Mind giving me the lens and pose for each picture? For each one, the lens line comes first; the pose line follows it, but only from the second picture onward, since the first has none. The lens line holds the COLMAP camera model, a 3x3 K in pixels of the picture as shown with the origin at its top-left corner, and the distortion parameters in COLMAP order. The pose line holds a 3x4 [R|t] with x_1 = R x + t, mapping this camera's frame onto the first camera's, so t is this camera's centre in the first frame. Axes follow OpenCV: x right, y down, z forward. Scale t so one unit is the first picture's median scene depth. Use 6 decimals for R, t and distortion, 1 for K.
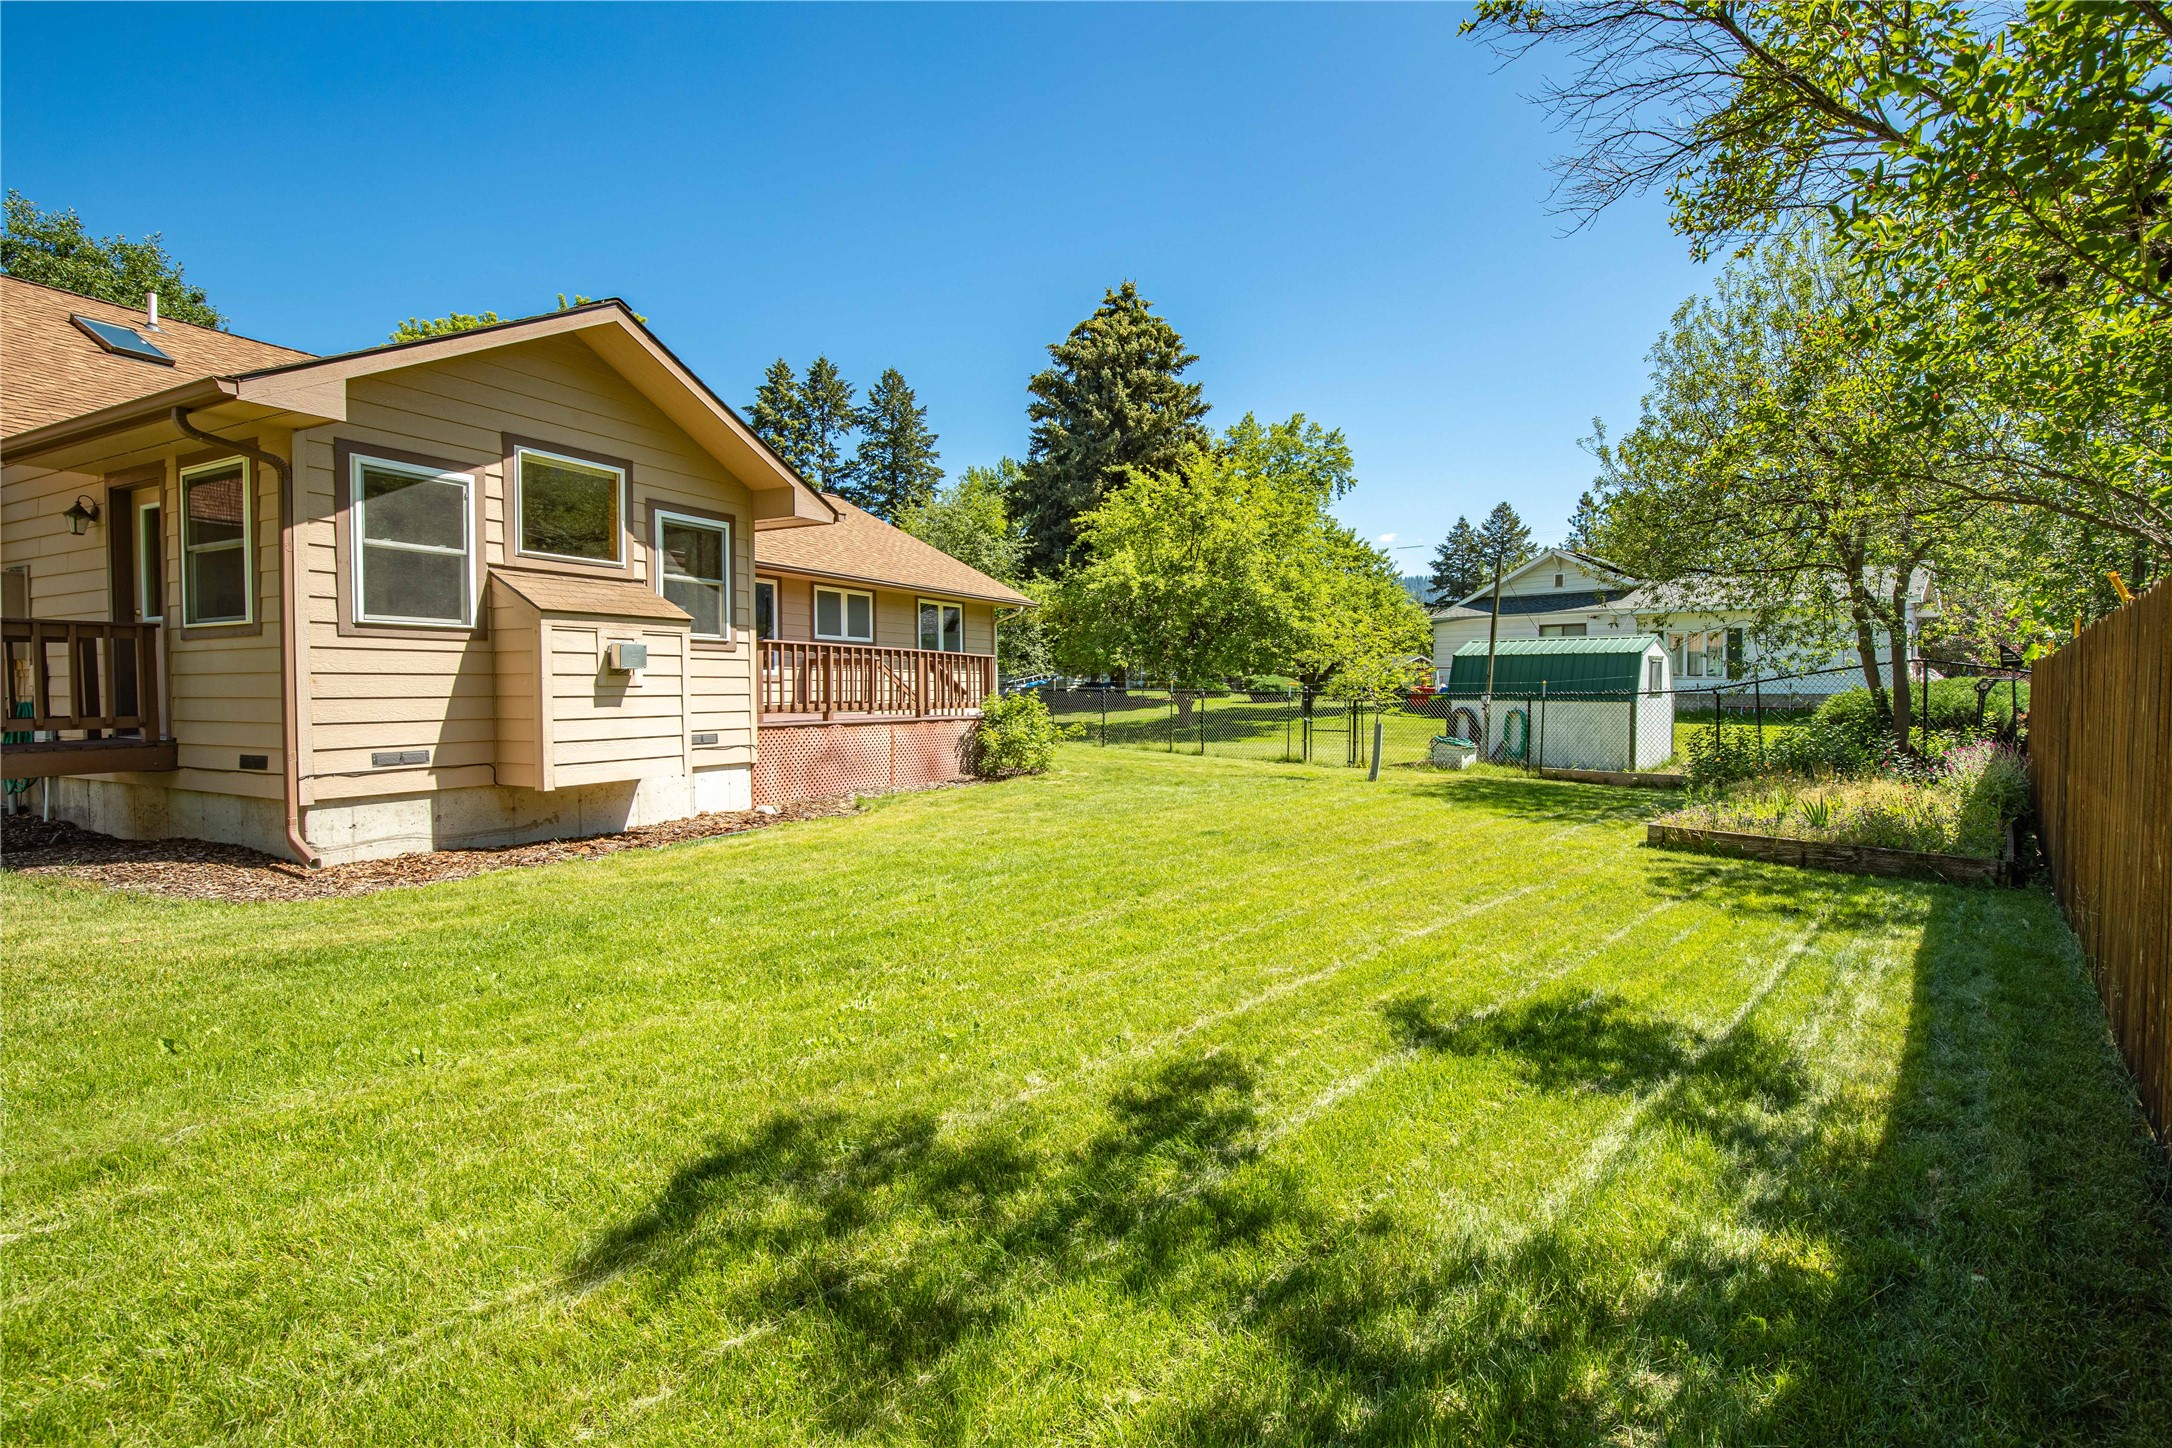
lens RADIAL K [[1005.2, 0, 1084.0], [0, 1005.2, 721.6], [0, 0, 1]] dist [0.010680, -0.001536]
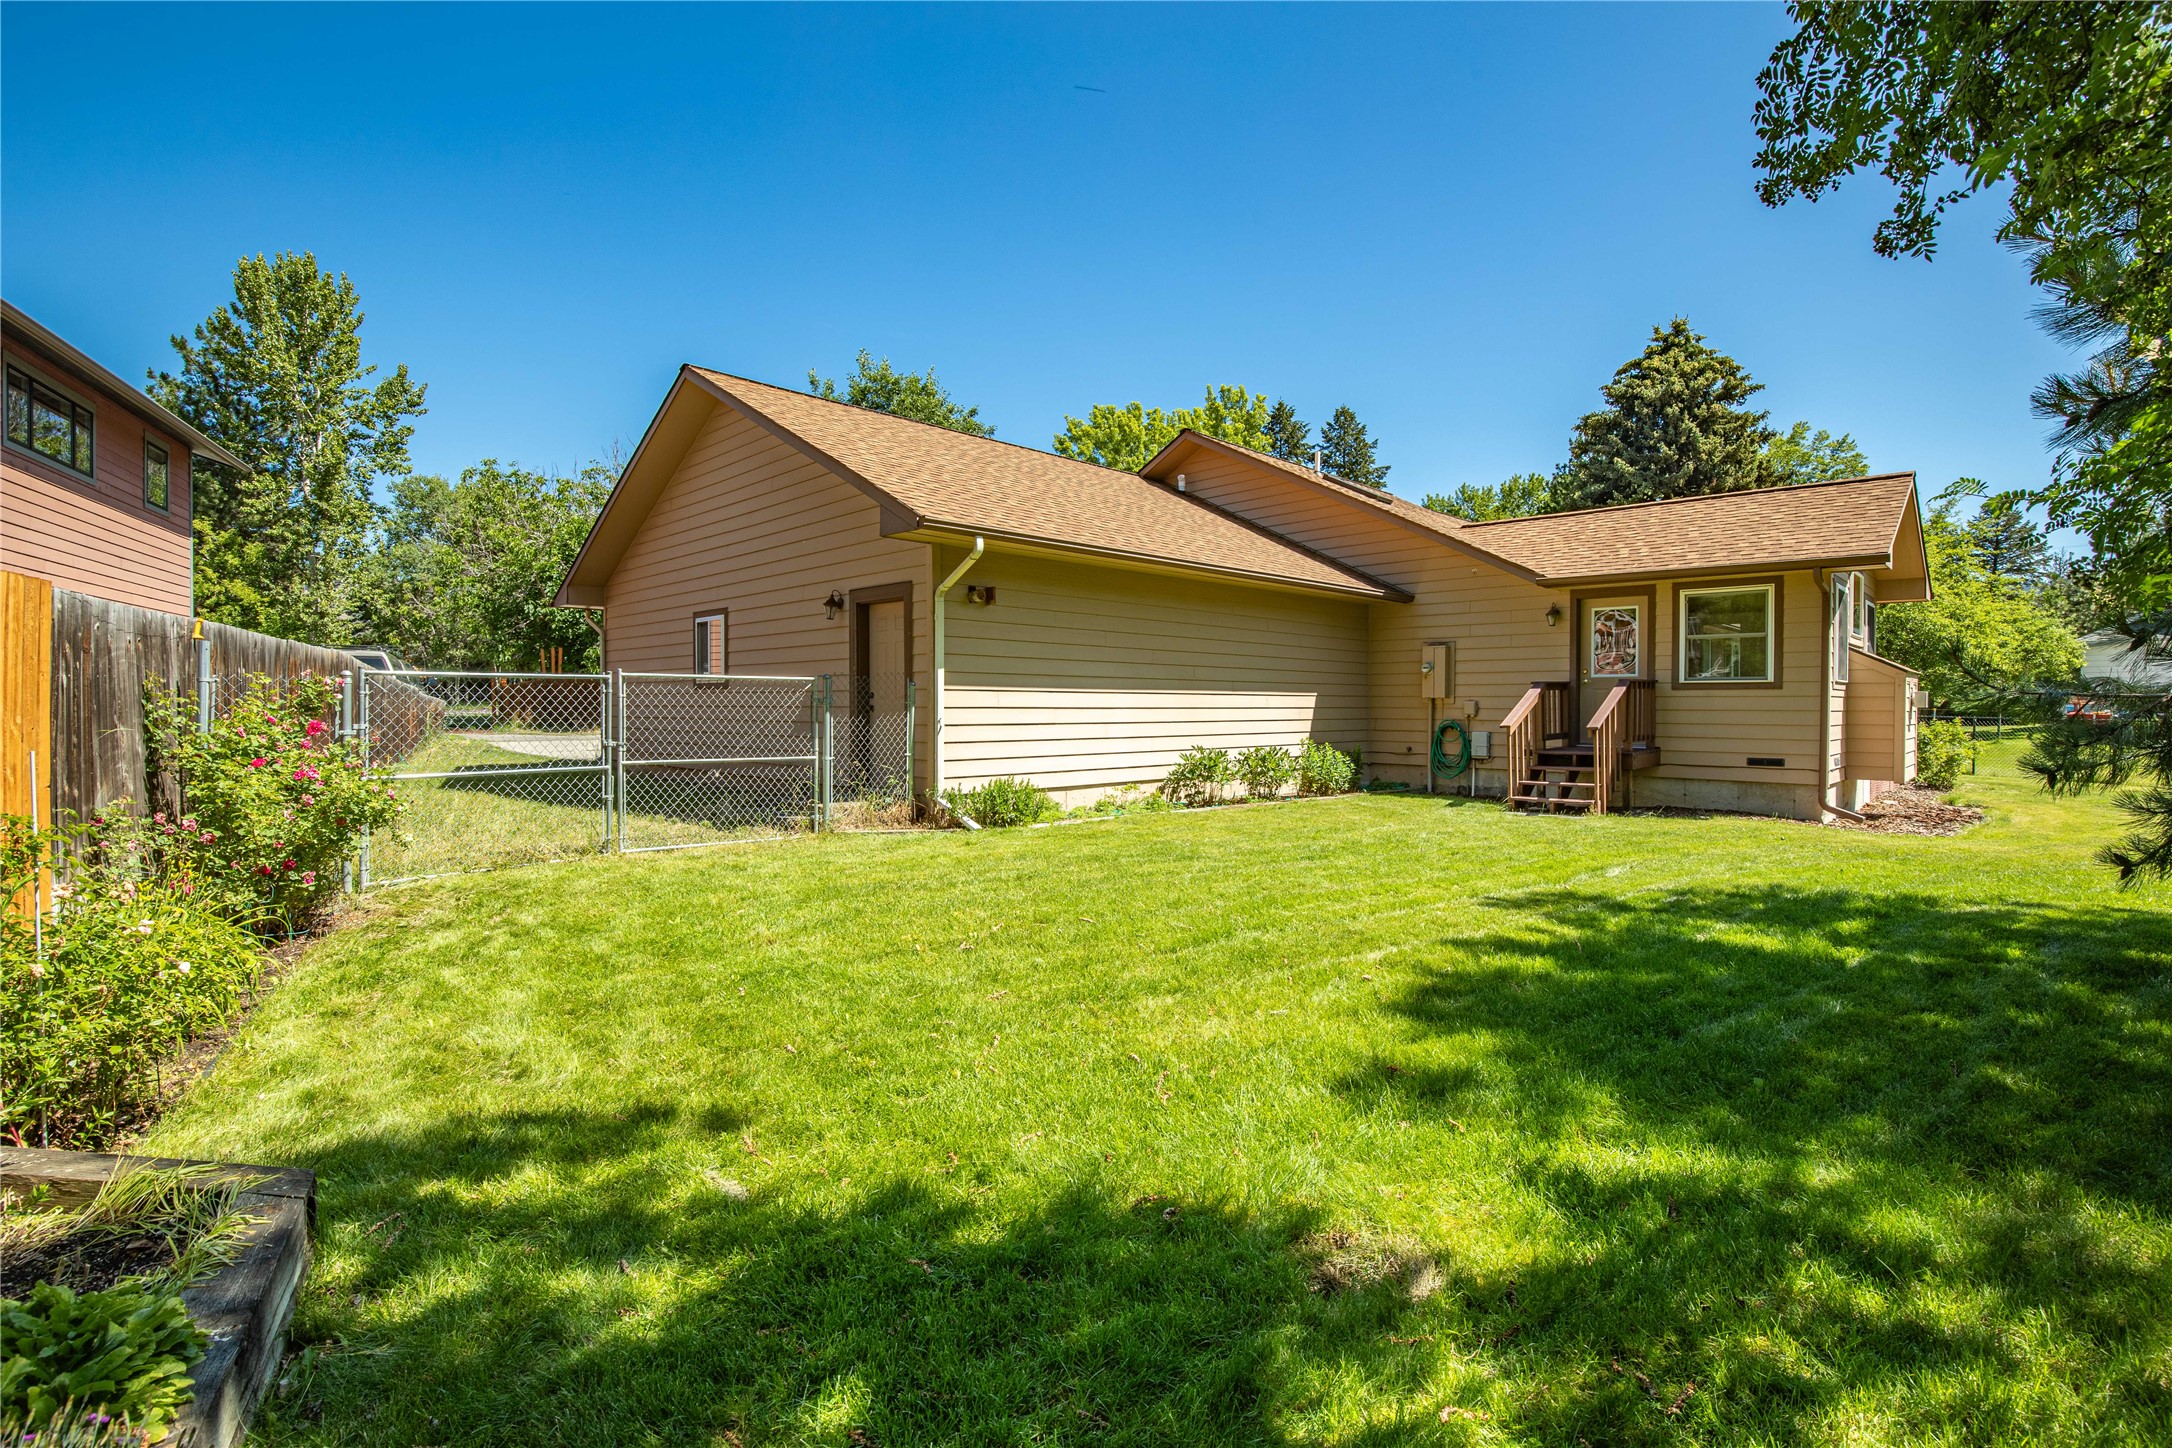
lens RADIAL K [[1005.2, 0, 1080.6], [0, 1005.2, 712.1], [0, 0, 1]] dist [0.010680, -0.001536]
pose [[0.955123, 0.013787, -0.295890, -0.234117], [-0.020716, 0.999579, -0.020296, 0.002757], [0.295485, 0.025515, 0.955006, -0.167014]]
